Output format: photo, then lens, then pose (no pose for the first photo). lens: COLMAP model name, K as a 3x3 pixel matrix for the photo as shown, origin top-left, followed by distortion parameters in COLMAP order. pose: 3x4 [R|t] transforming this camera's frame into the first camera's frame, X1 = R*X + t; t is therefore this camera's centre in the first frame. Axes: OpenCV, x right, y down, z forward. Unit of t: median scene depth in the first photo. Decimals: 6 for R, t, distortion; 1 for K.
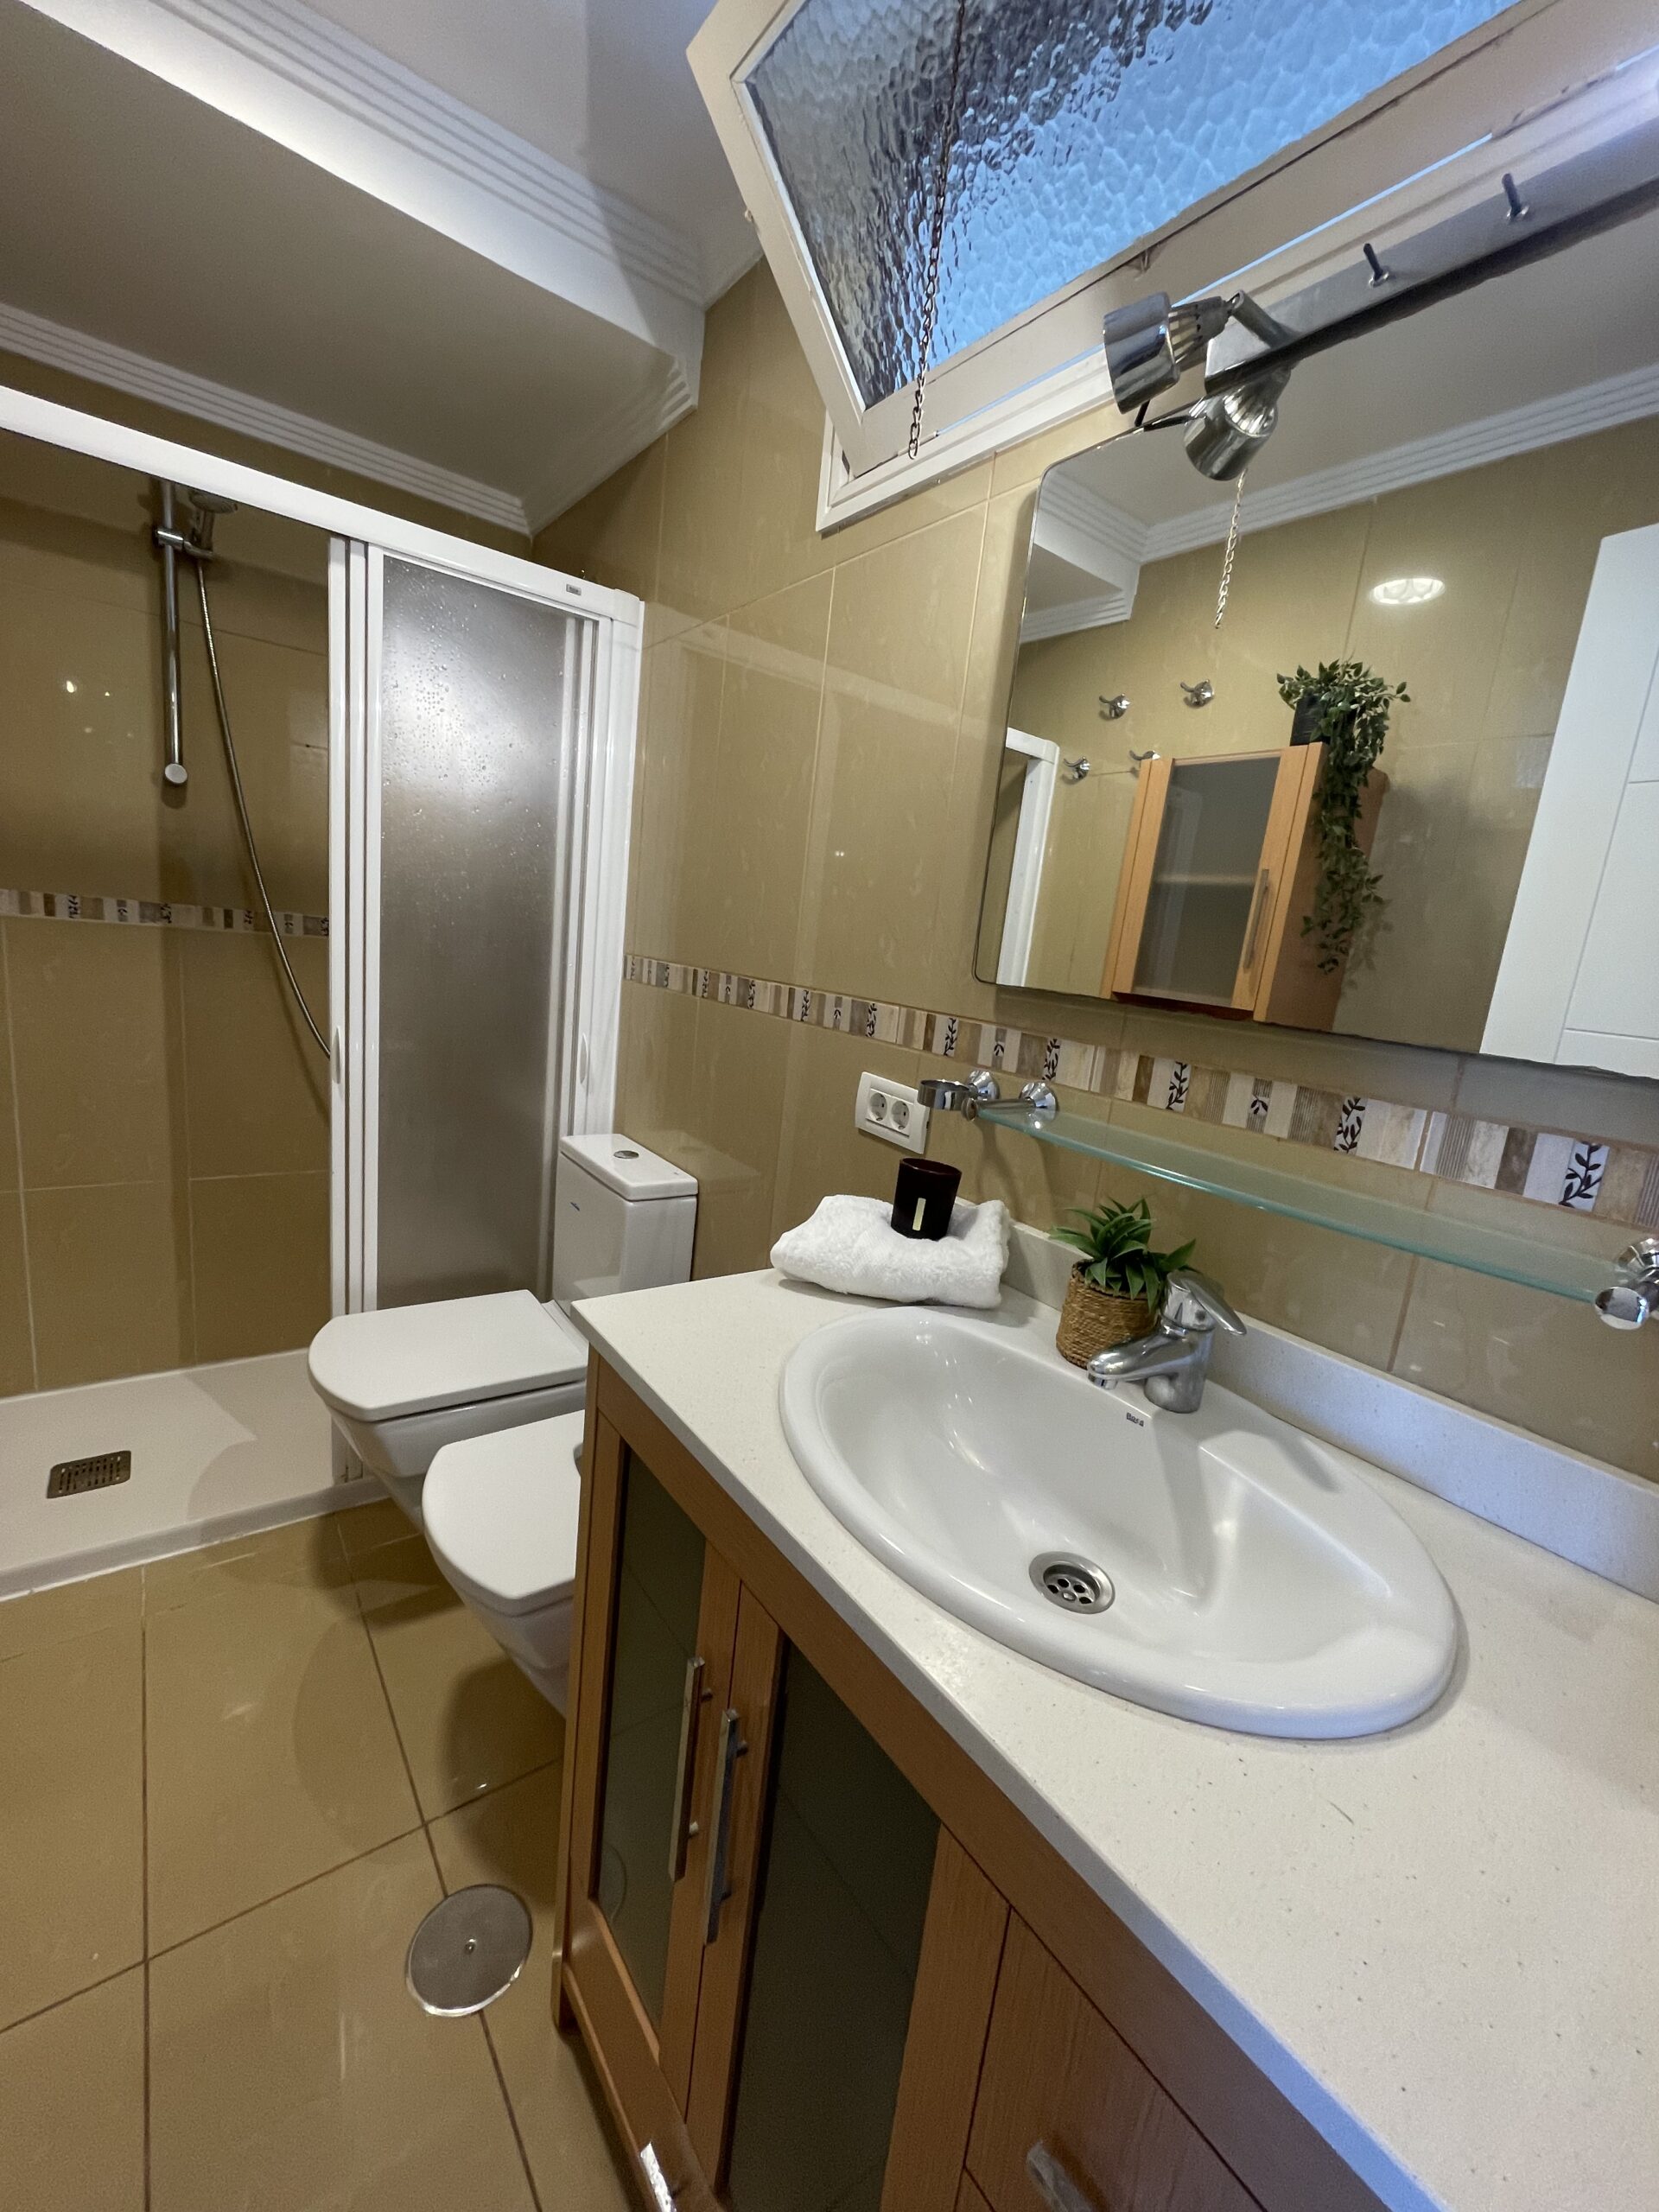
lens RADIAL K [[892.5, 0, 827.5], [0, 892.5, 1111.5], [0, 0, 1]] dist [-0.002794, 0.000366]
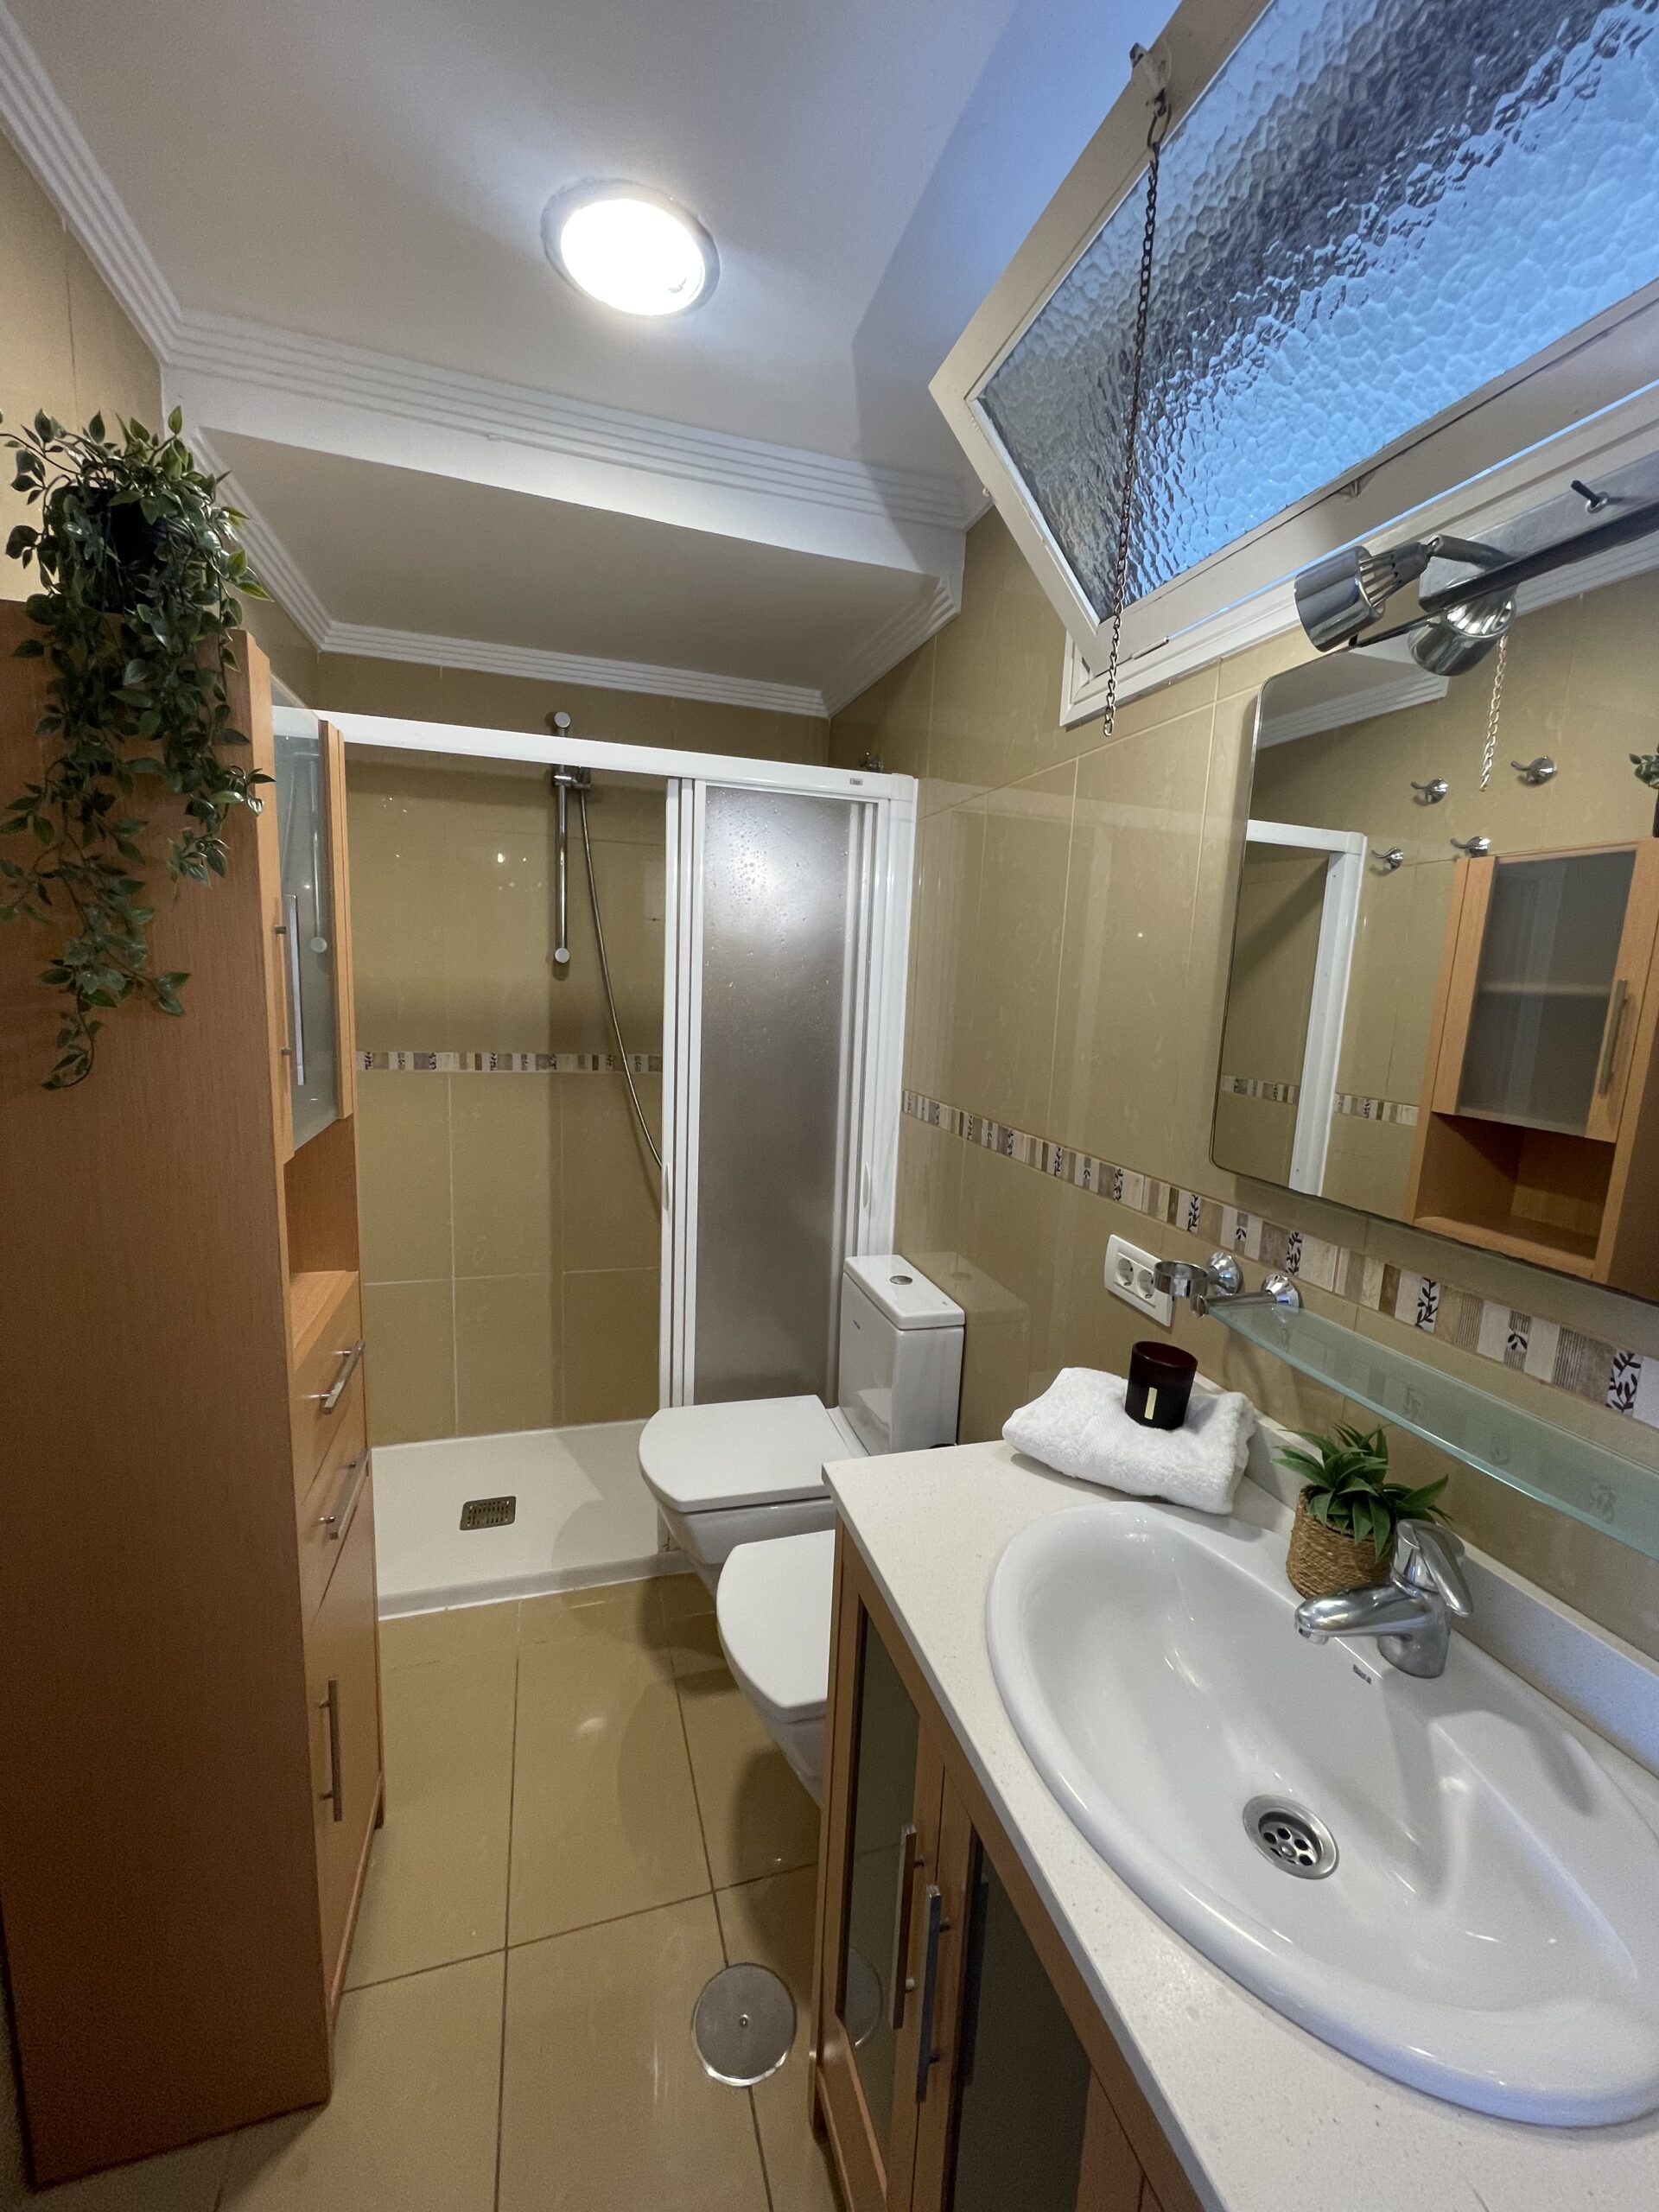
lens RADIAL K [[892.5, 0, 824.2], [0, 892.5, 1110.0], [0, 0, 1]] dist [-0.002794, 0.000366]
pose [[0.939769, -0.016600, -0.341407, 0.091229], [-0.007367, 0.997604, -0.068784, -0.126355], [0.341731, 0.067156, 0.937395, -0.091713]]
